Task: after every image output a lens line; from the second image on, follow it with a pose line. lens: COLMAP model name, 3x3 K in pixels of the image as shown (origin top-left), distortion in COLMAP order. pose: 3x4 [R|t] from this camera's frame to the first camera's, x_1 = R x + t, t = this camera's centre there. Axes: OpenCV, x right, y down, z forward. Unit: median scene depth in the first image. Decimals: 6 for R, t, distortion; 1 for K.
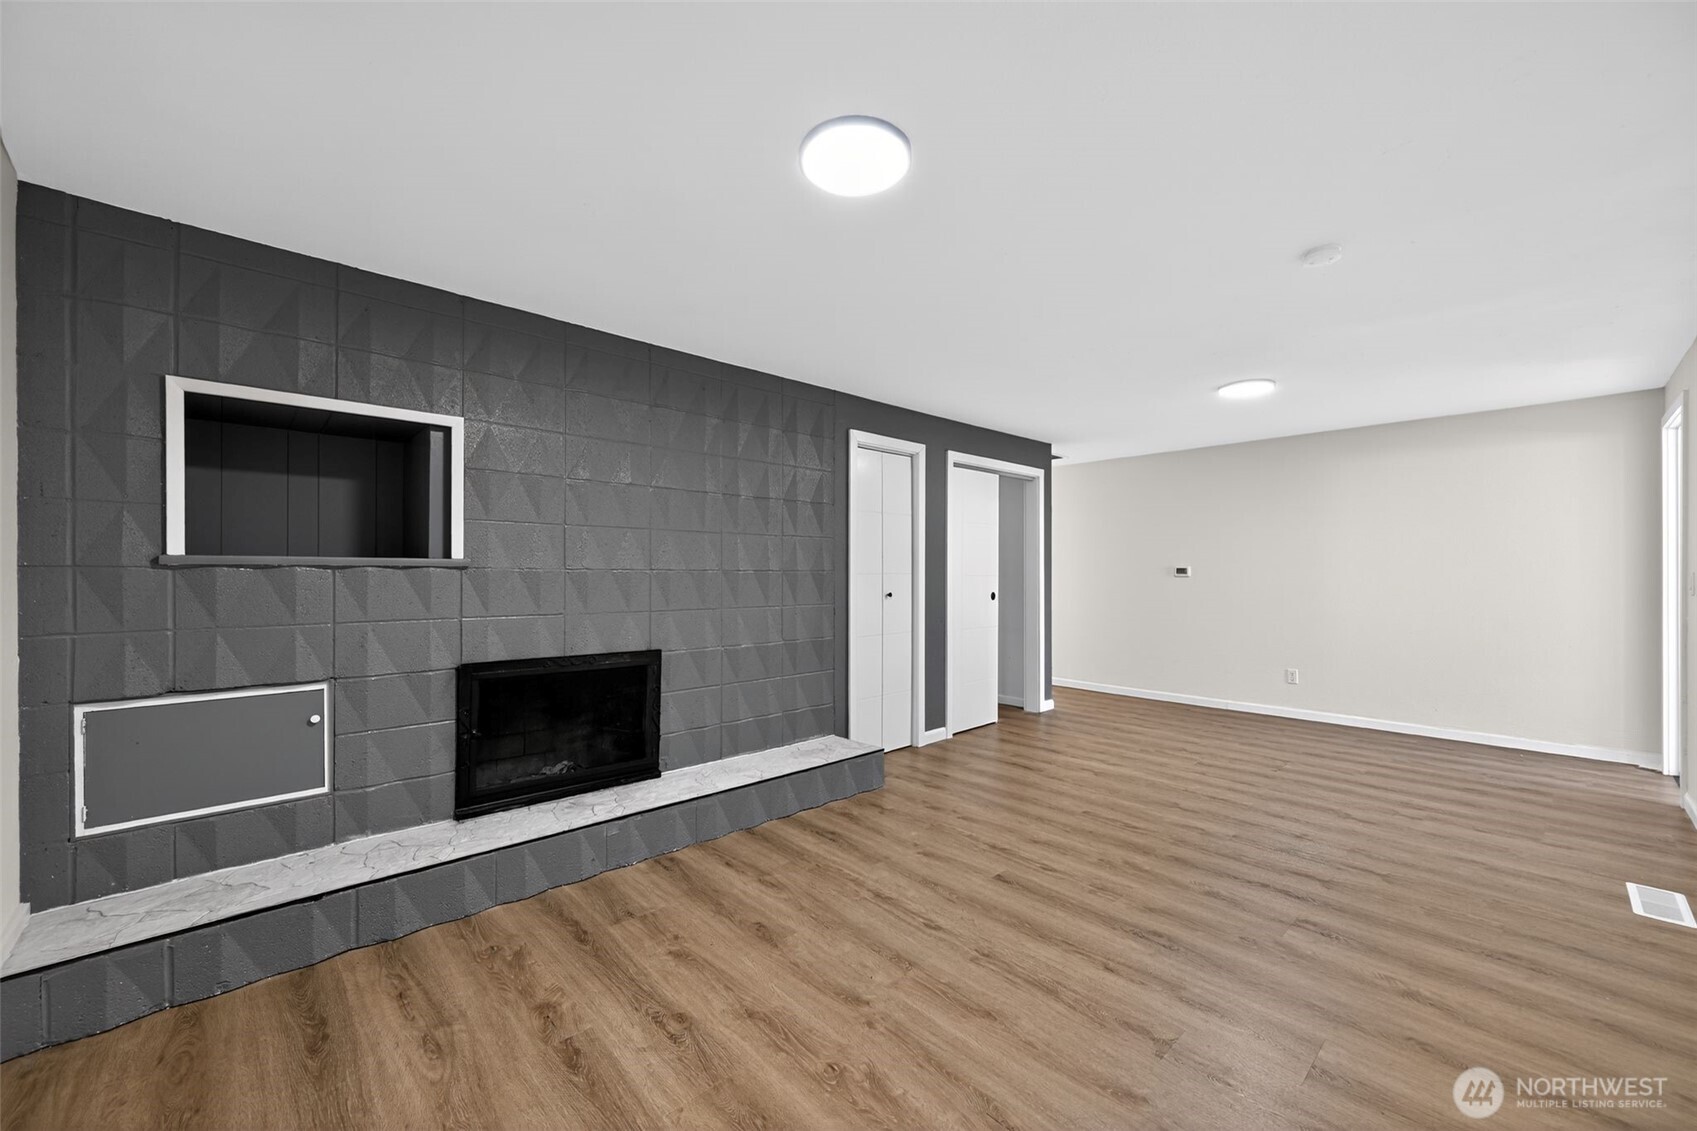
lens RADIAL K [[657.2, 0, 854.8], [0, 657.2, 569.4], [0, 0, 1]] dist [-0.000812, -0.000538]
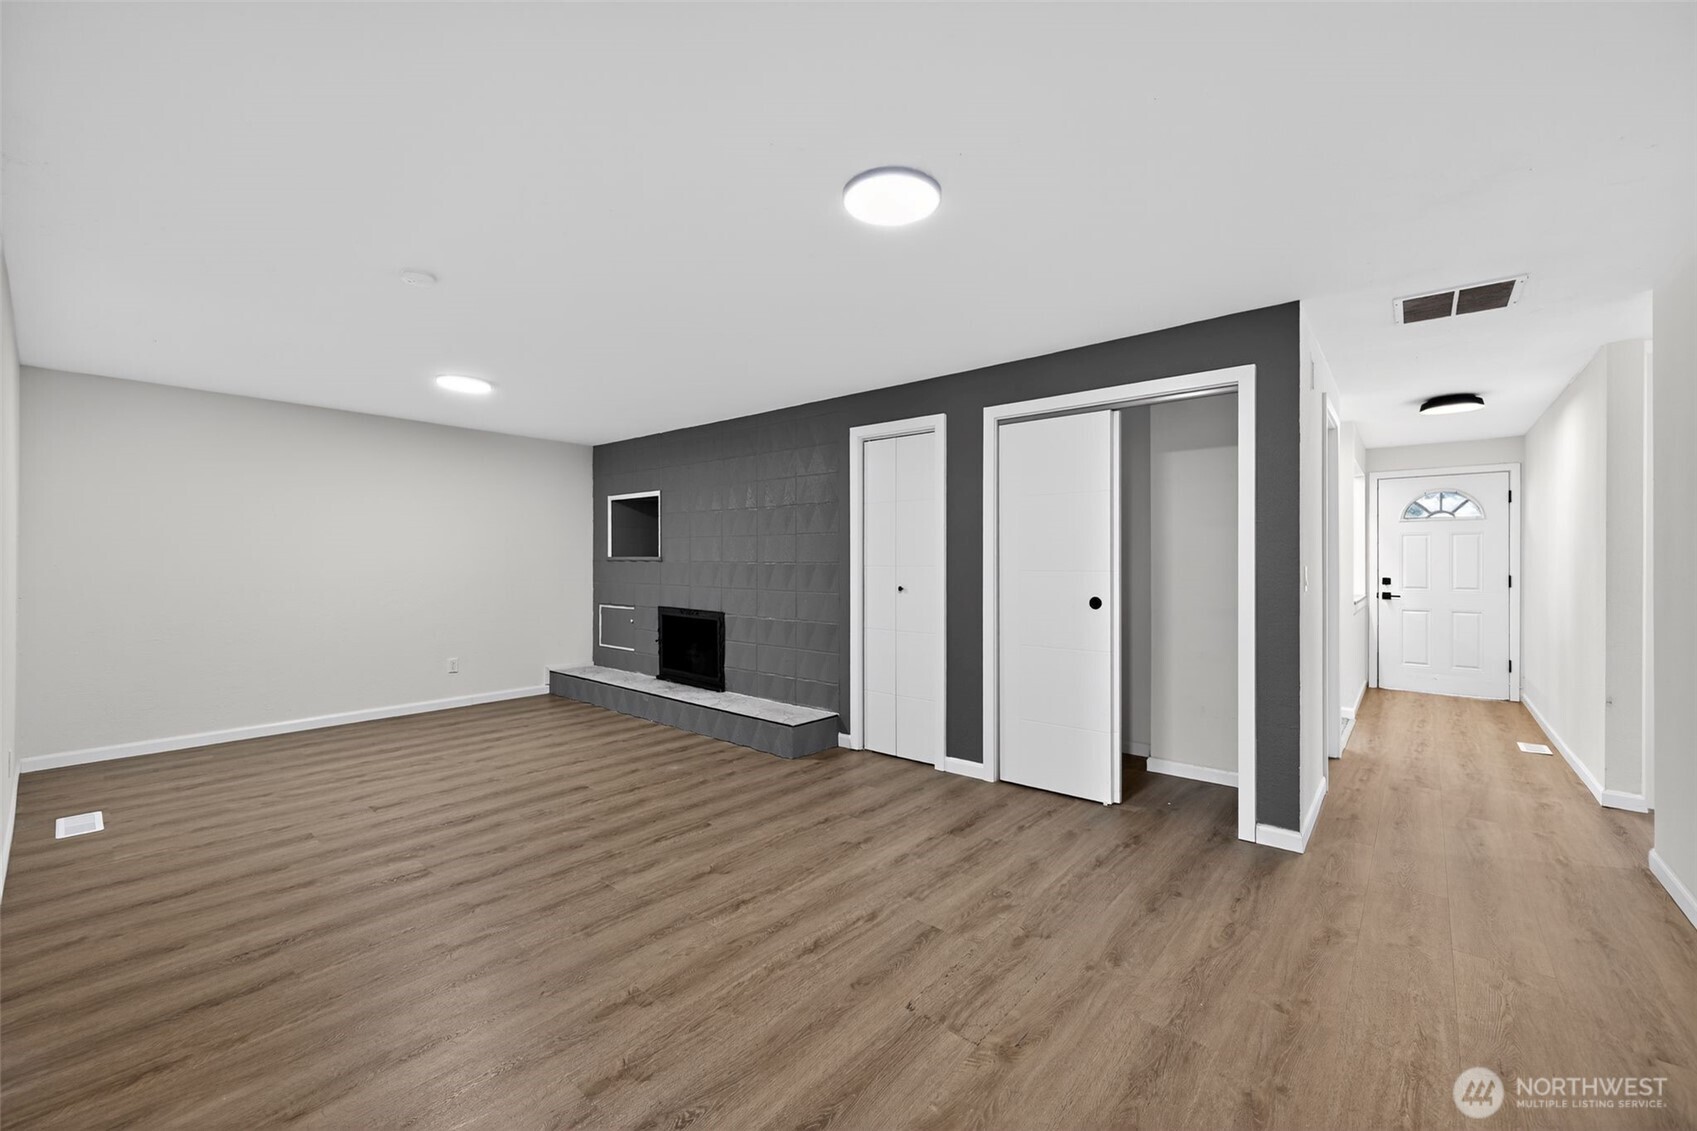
lens RADIAL K [[657.2, 0, 841.6], [0, 657.2, 563.5], [0, 0, 1]] dist [-0.000812, -0.000538]
pose [[0.127704, 0.004214, -0.991803, 1.305124], [0.000373, 0.999991, 0.004297, -0.002827], [0.991812, -0.000918, 0.127701, 1.079479]]
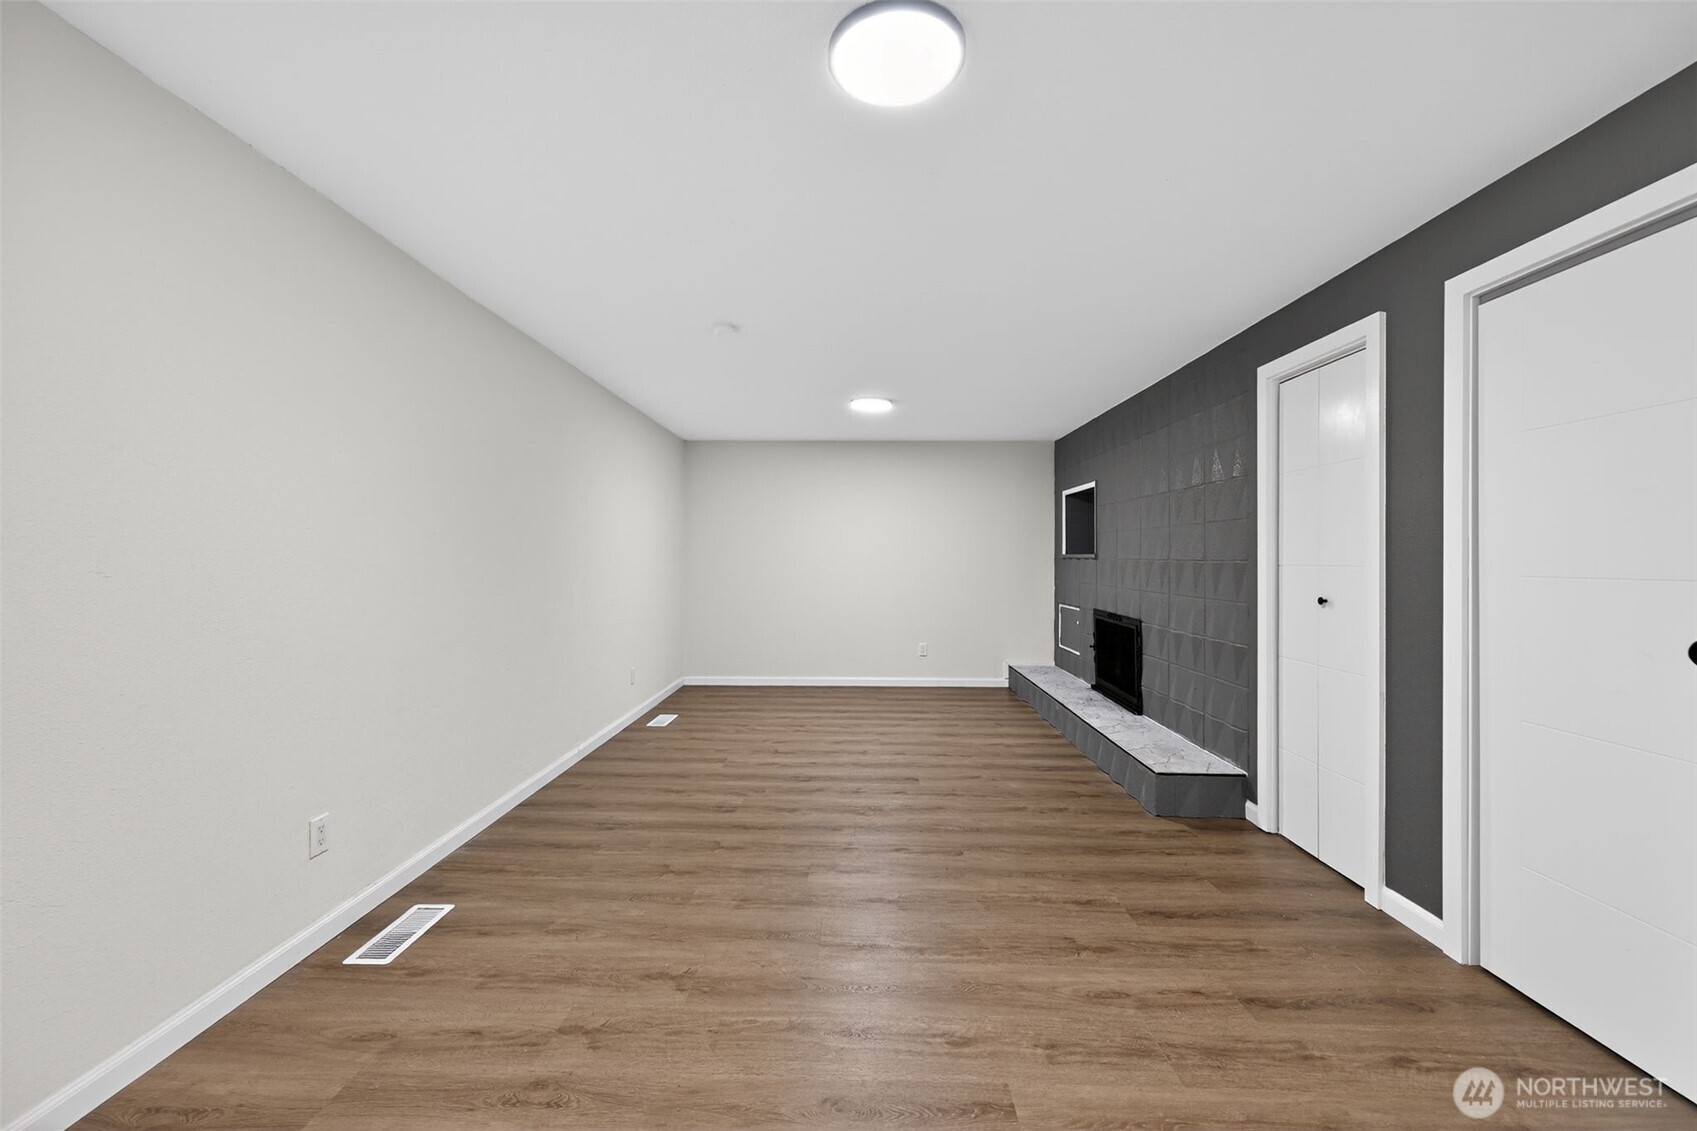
lens RADIAL K [[657.2, 0, 869.2], [0, 657.2, 558.0], [0, 0, 1]] dist [-0.000812, -0.000538]
pose [[-0.673706, -0.003203, -0.738993, 1.048406], [-0.001514, 0.999994, -0.002953, 0.001133], [0.738998, -0.000871, -0.673707, 1.486223]]
